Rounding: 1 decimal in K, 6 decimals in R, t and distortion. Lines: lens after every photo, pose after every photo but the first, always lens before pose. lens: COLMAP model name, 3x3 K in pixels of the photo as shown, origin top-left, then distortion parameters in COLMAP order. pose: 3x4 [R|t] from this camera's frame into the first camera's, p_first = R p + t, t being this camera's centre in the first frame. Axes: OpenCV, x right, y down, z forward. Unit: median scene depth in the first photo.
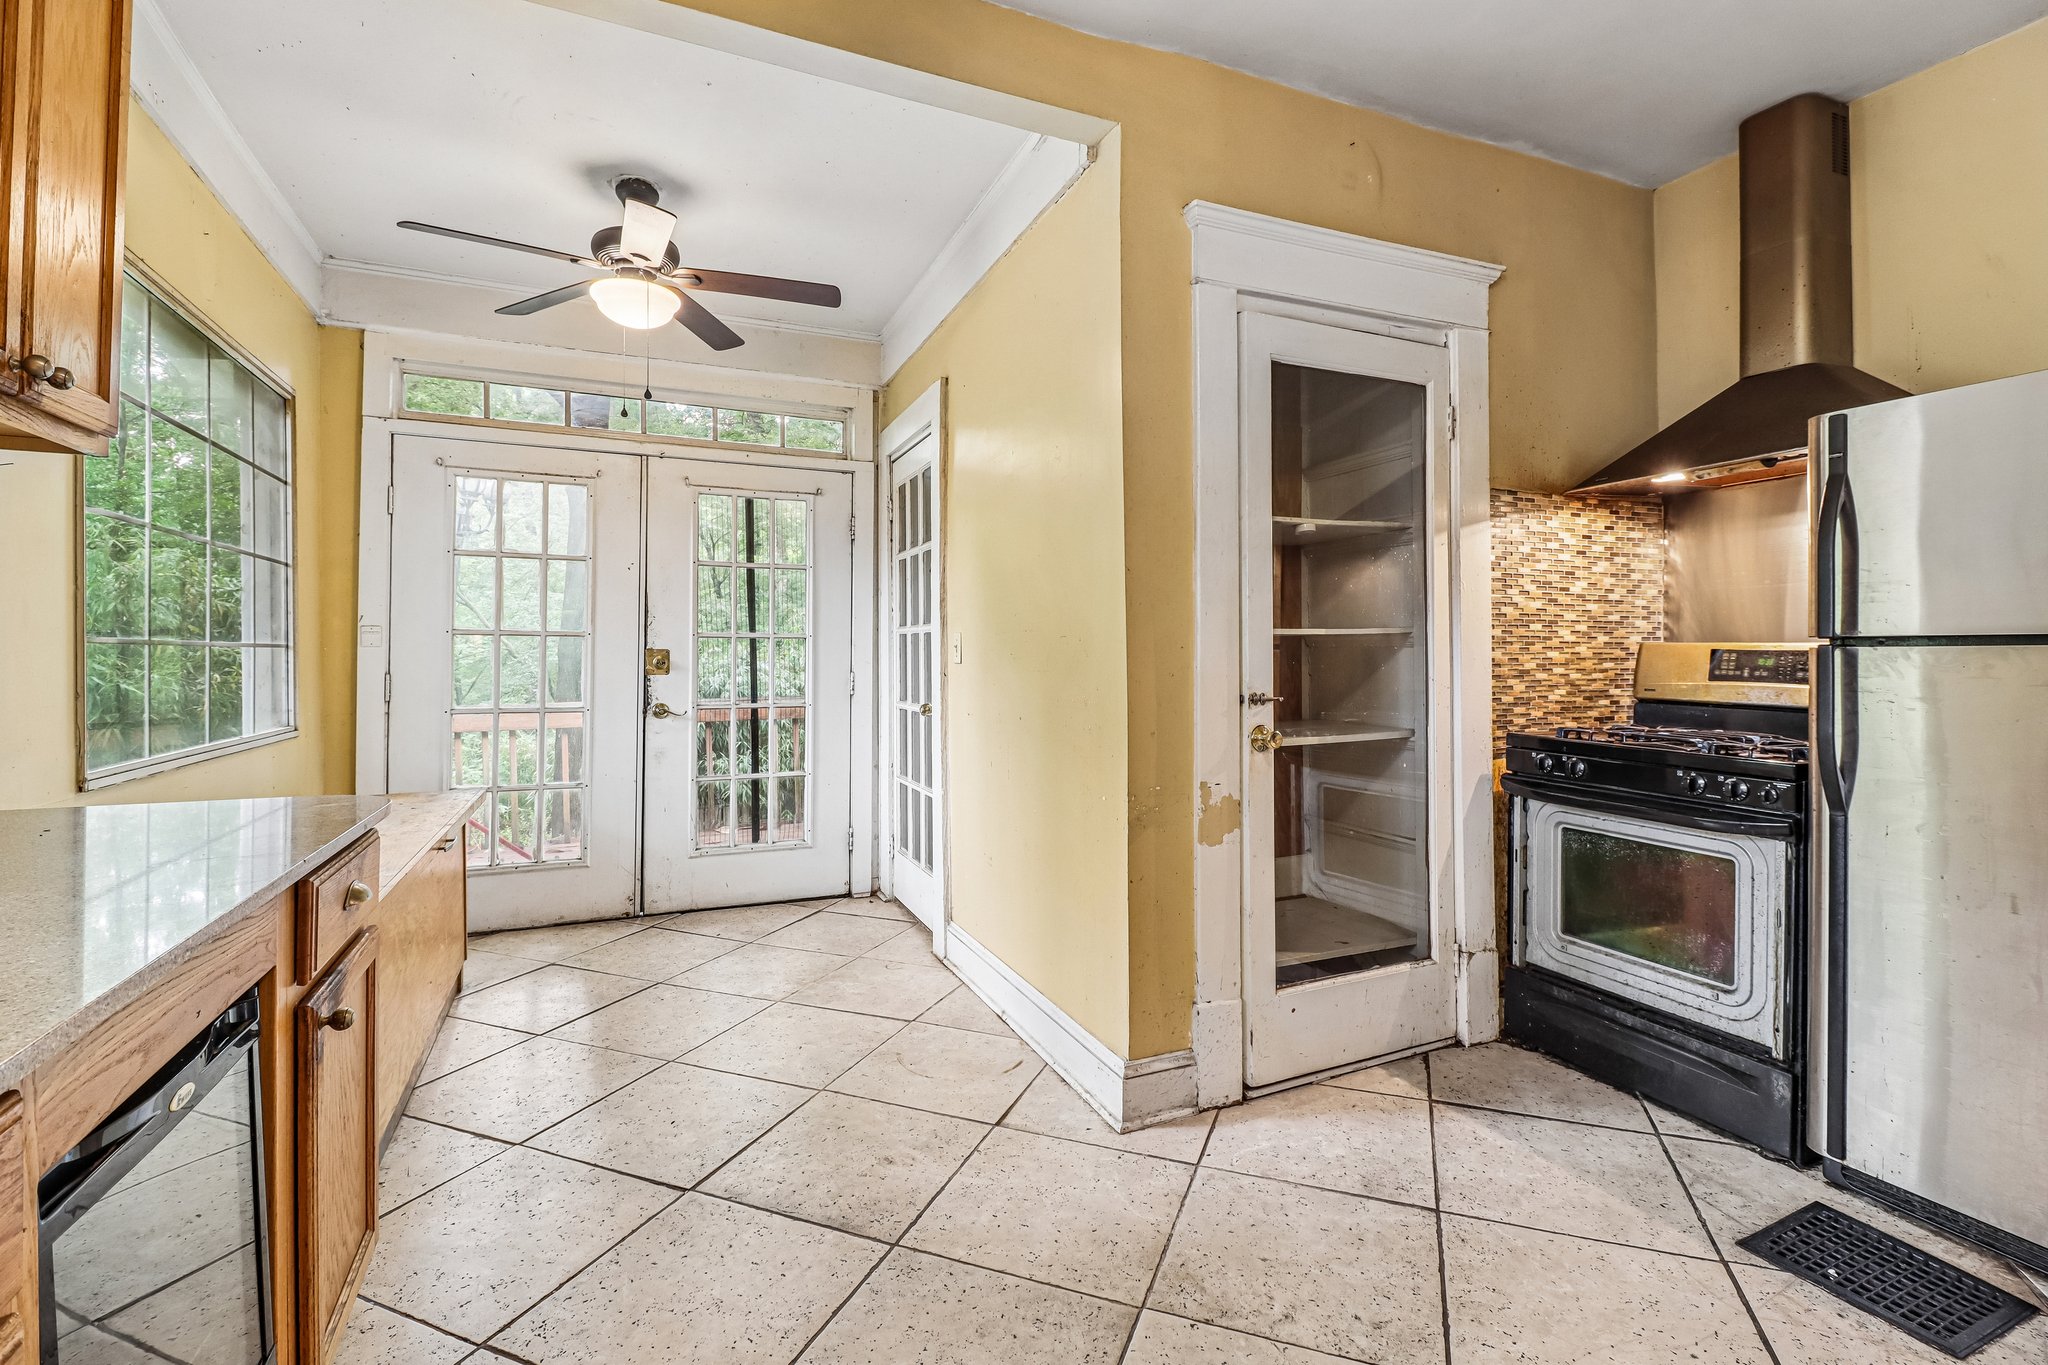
lens RADIAL K [[955.1, 0, 1026.3], [0, 955.1, 645.5], [0, 0, 1]] dist [0.011850, -0.009741]
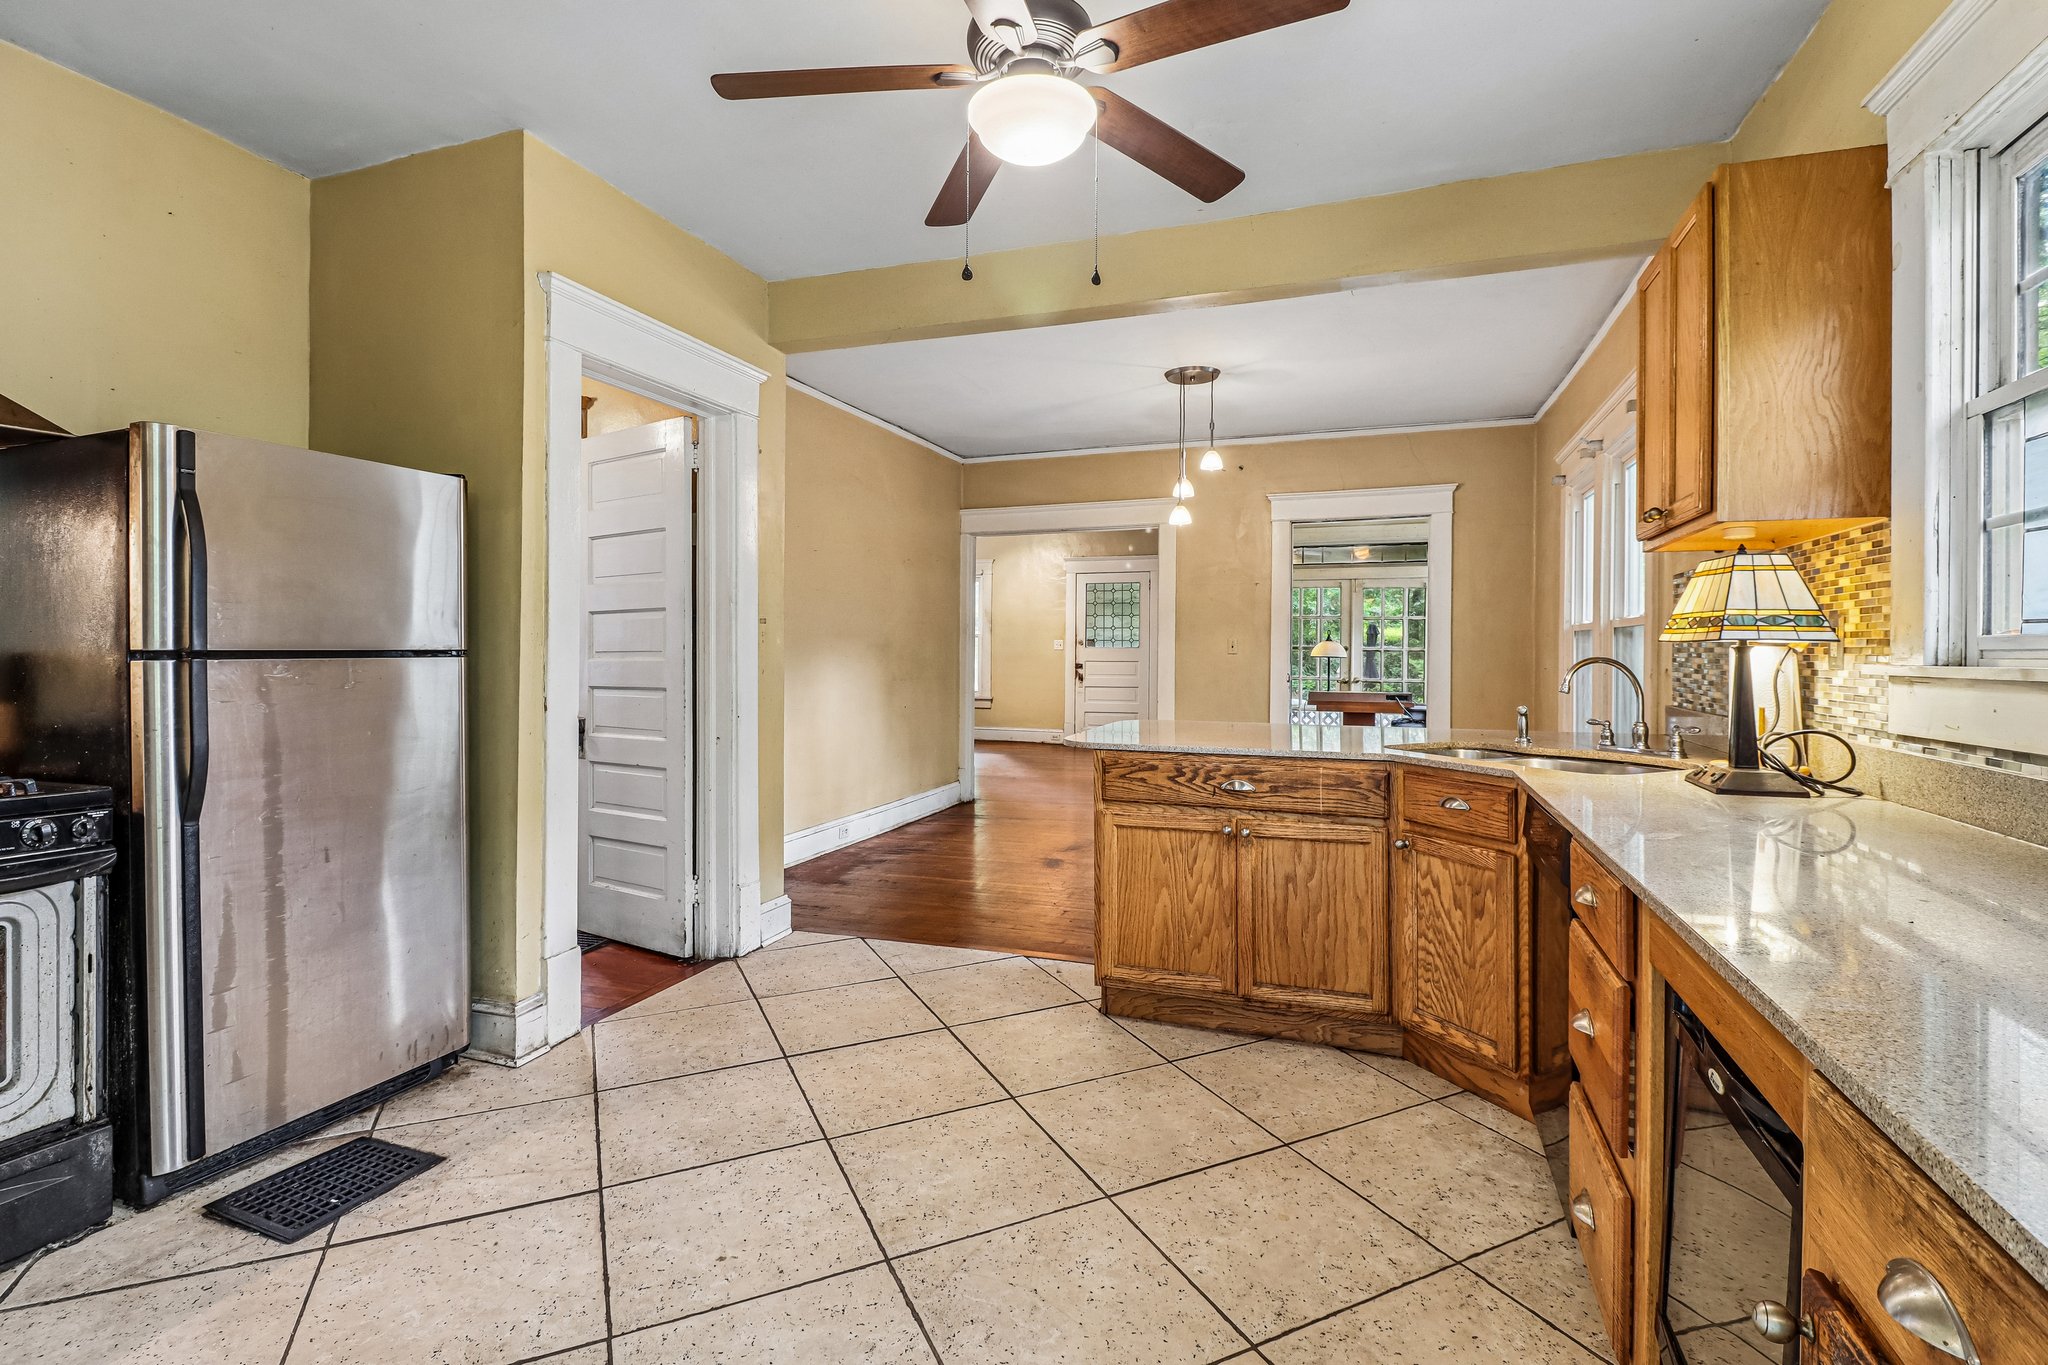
lens RADIAL K [[955.1, 0, 1010.5], [0, 955.1, 663.5], [0, 0, 1]] dist [0.011850, -0.009741]
pose [[-0.719230, -0.011297, 0.694680, -0.375747], [-0.007020, 0.999935, 0.008994, -0.007883], [-0.694737, 0.001592, -0.719262, 0.870771]]
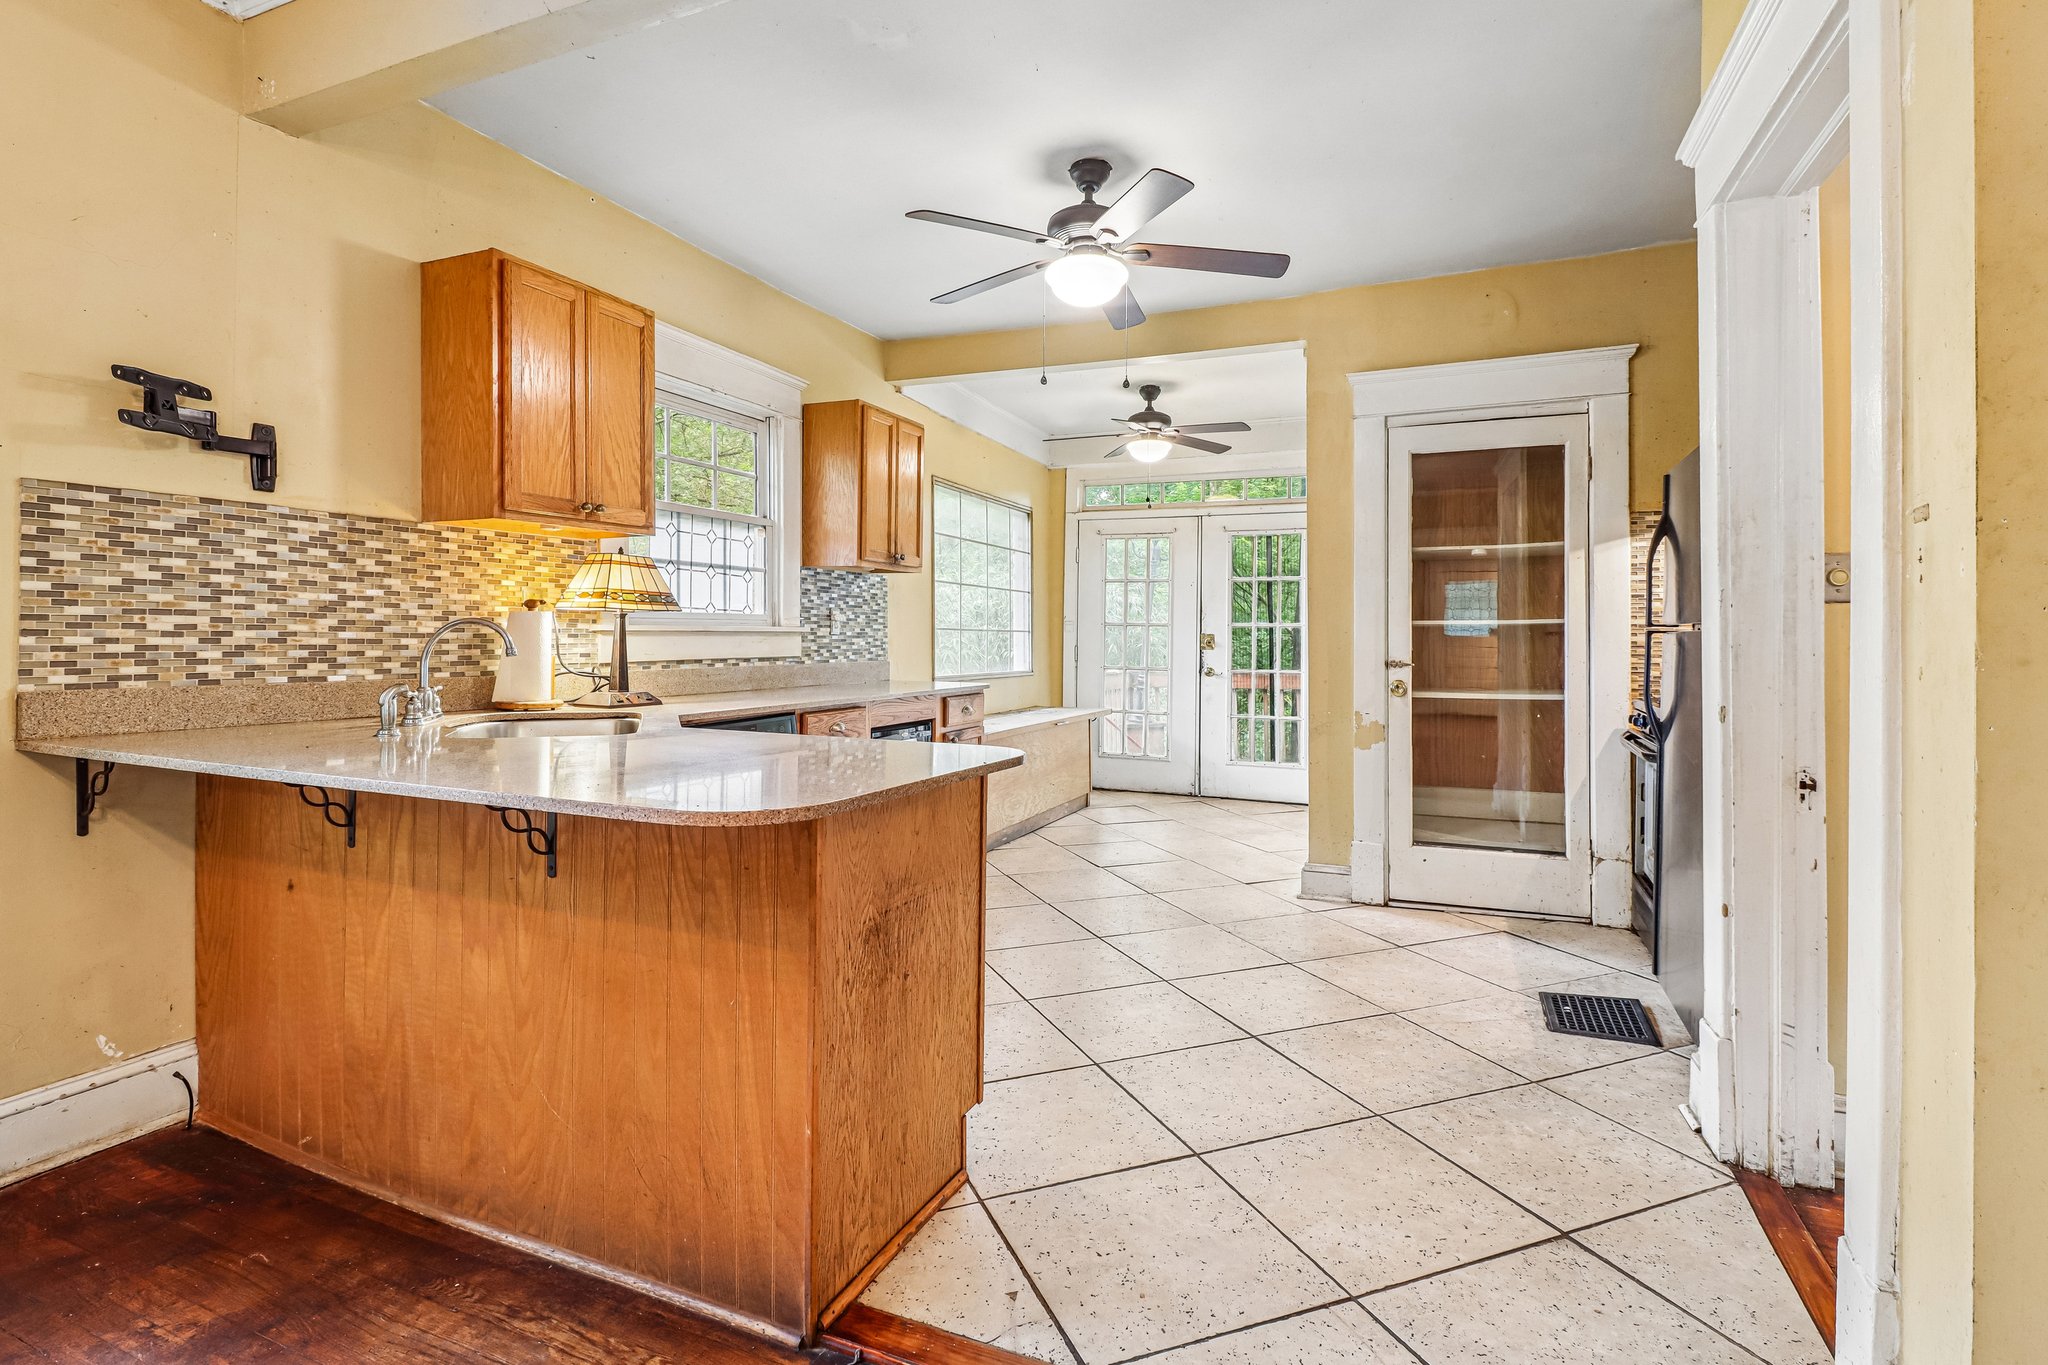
lens RADIAL K [[955.1, 0, 1026.8], [0, 955.1, 638.6], [0, 0, 1]] dist [0.011850, -0.009741]
pose [[0.687427, 0.006031, -0.726229, 0.965535], [-0.003125, 0.999981, 0.005347, 0.005639], [0.726247, -0.001406, 0.687432, -0.567458]]
